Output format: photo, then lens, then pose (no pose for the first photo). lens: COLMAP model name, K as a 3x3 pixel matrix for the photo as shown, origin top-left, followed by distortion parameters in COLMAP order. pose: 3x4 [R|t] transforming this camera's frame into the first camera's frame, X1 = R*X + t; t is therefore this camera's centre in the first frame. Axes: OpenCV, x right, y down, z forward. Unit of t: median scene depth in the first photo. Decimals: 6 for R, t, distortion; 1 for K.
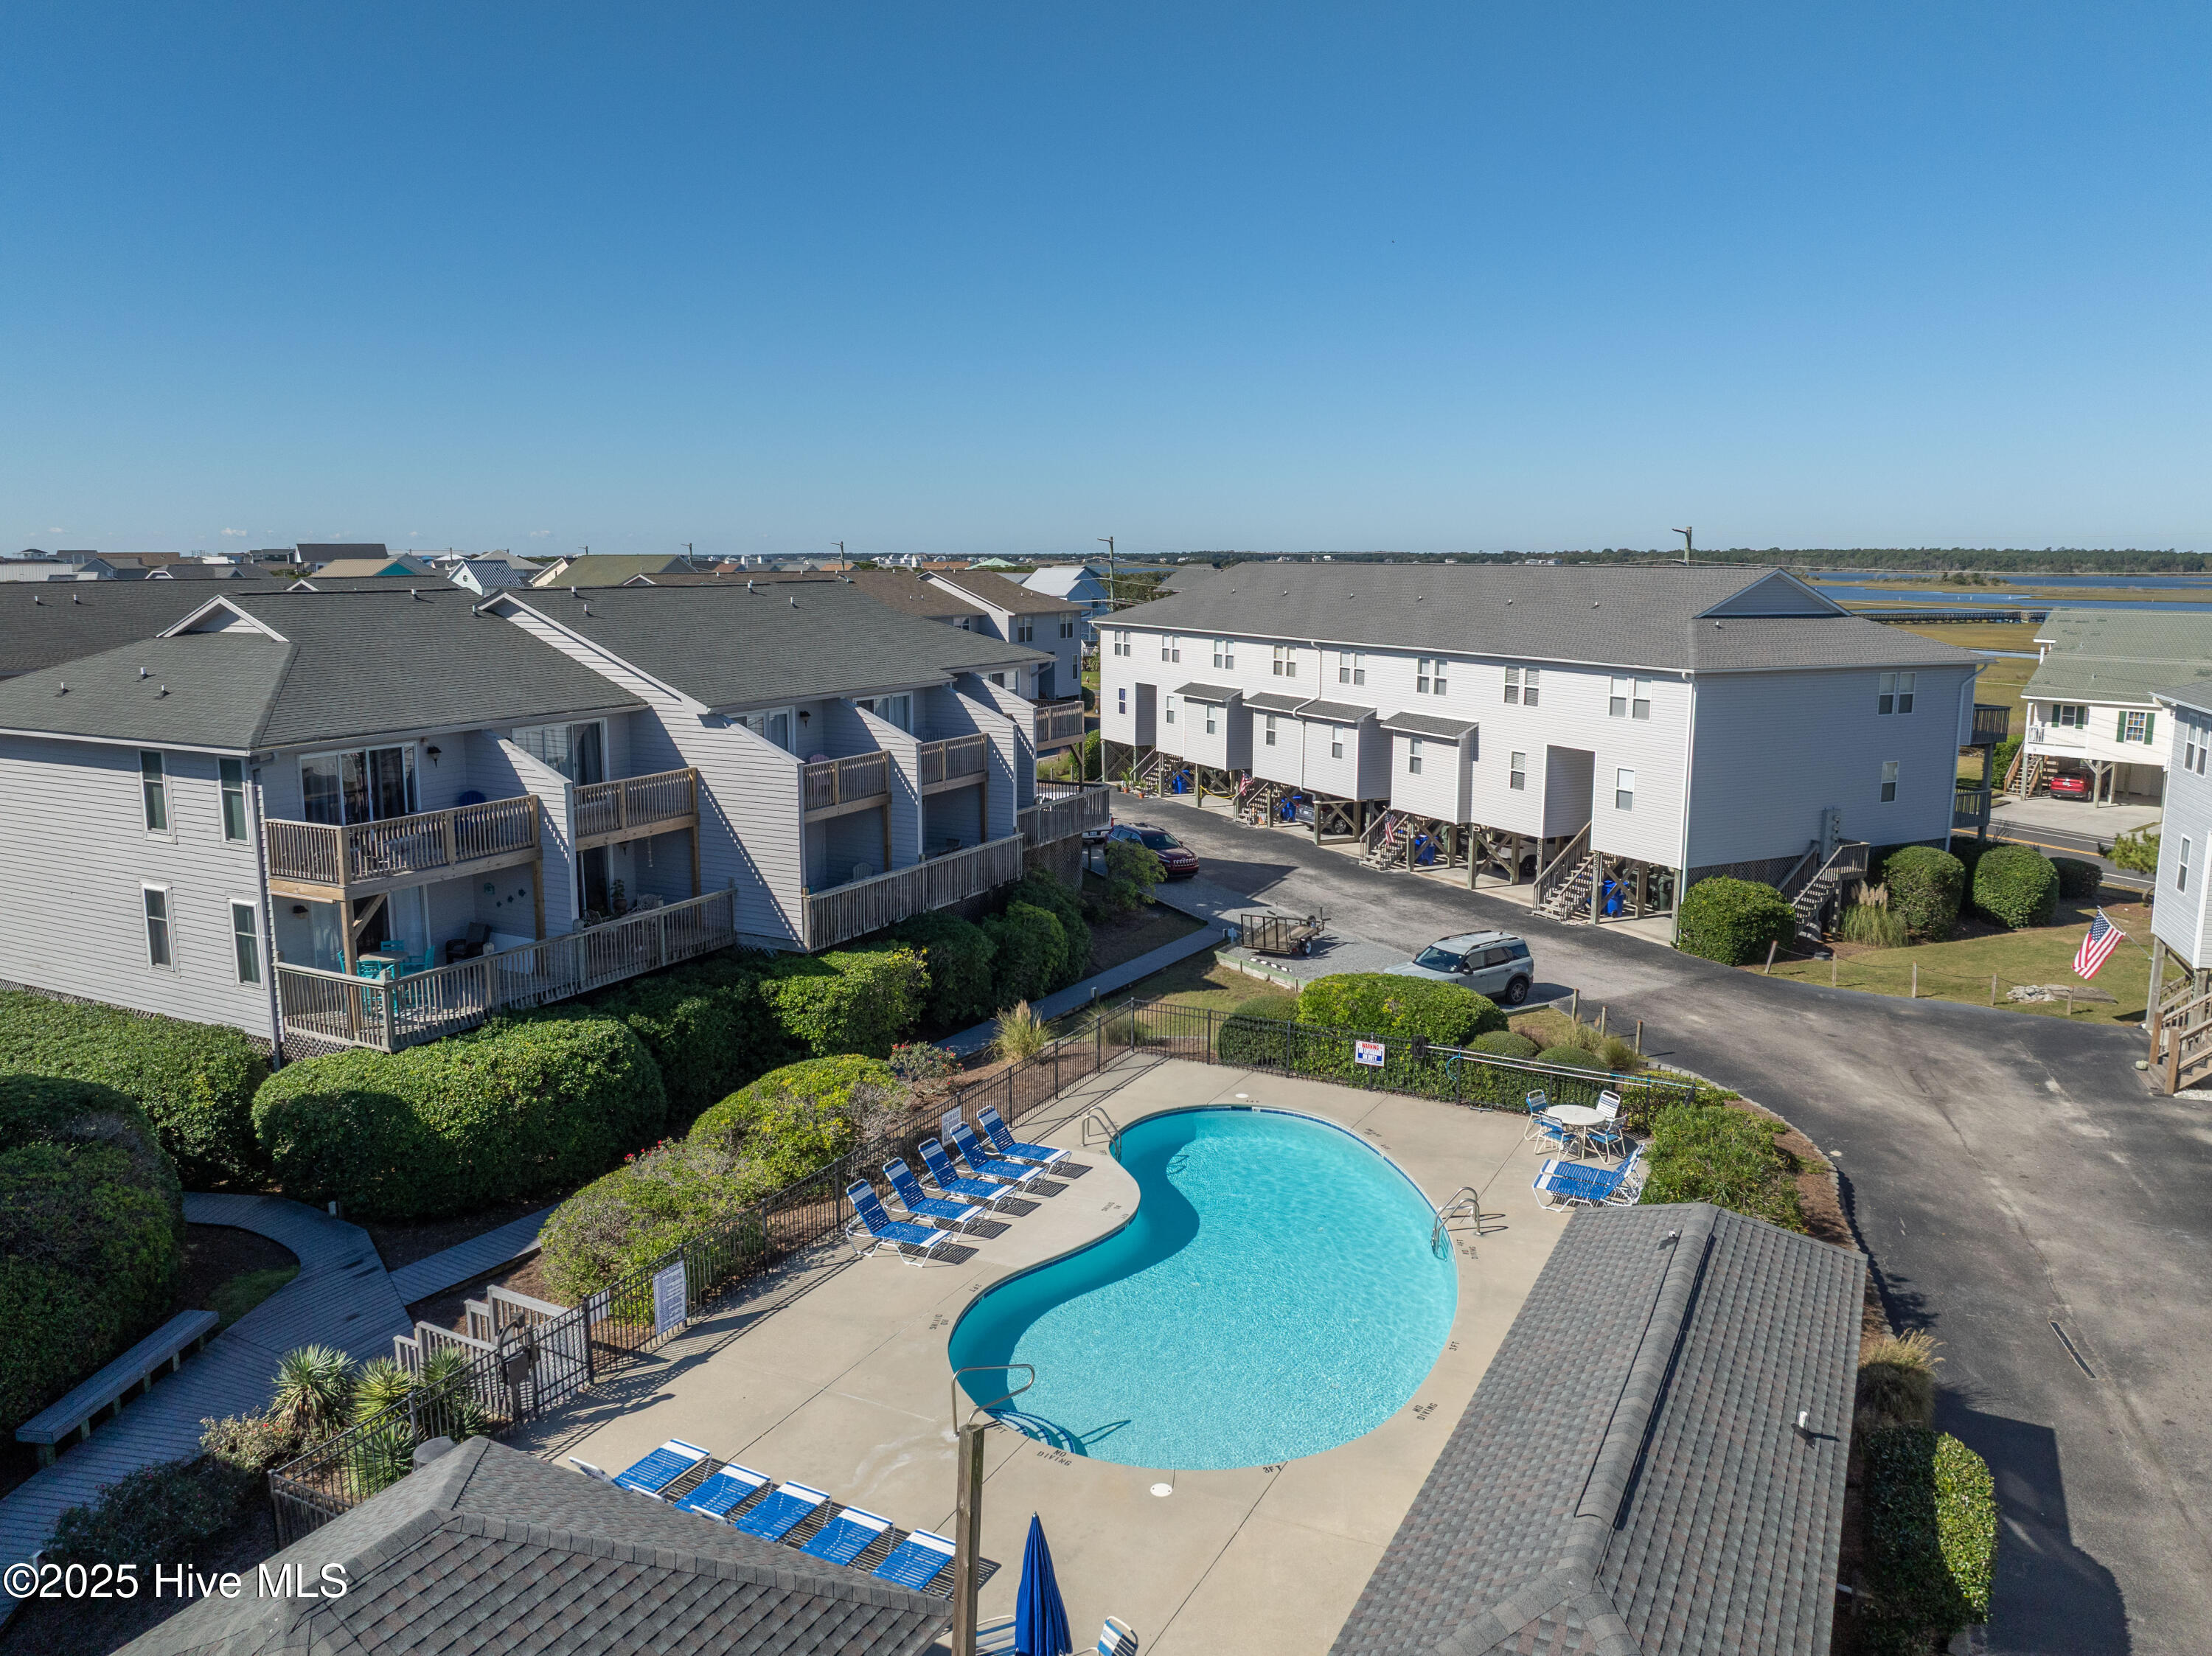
lens RADIAL K [[1614.7, 0, 1106.0], [0, 1614.7, 828.0], [0, 0, 1]] dist [-0.001674, -0.004309]
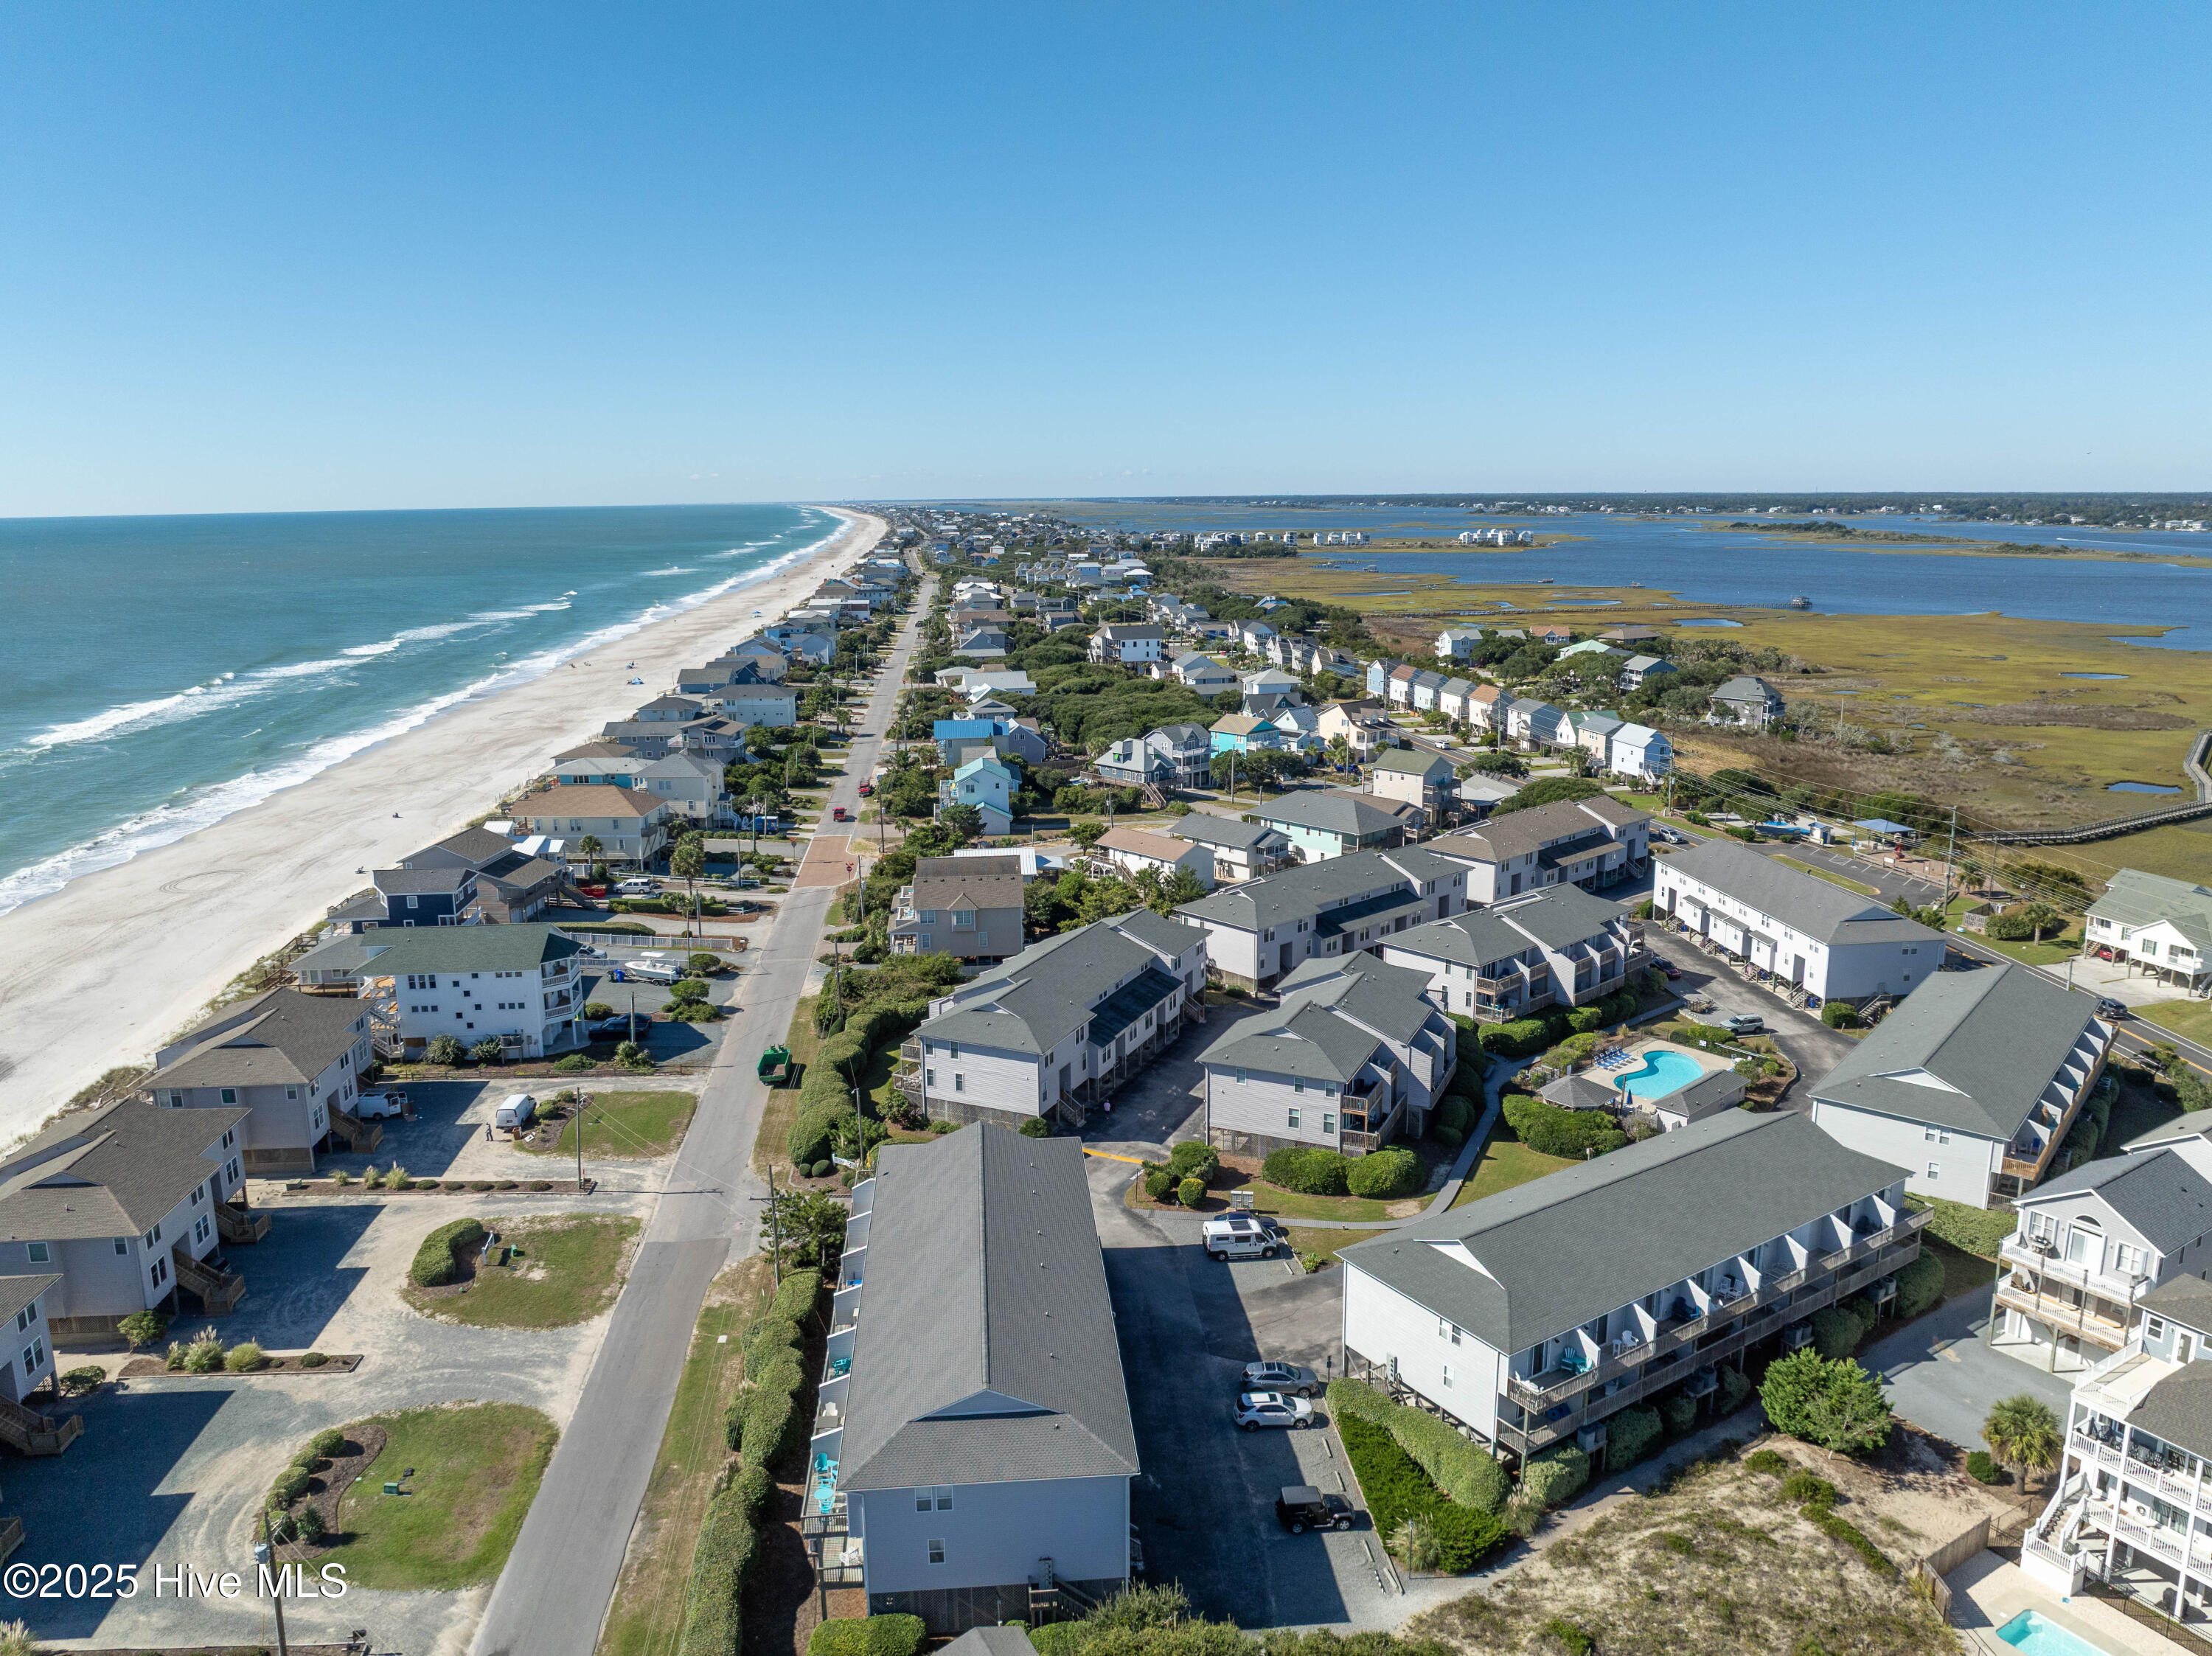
lens RADIAL K [[1614.7, 0, 1106.0], [0, 1614.7, 828.0], [0, 0, 1]] dist [-0.001674, -0.004309]
pose [[0.941927, 0.060529, -0.330317, 0.029313], [-0.044995, 0.997501, 0.054480, -0.454548], [0.332789, -0.036453, 0.942296, -2.732312]]
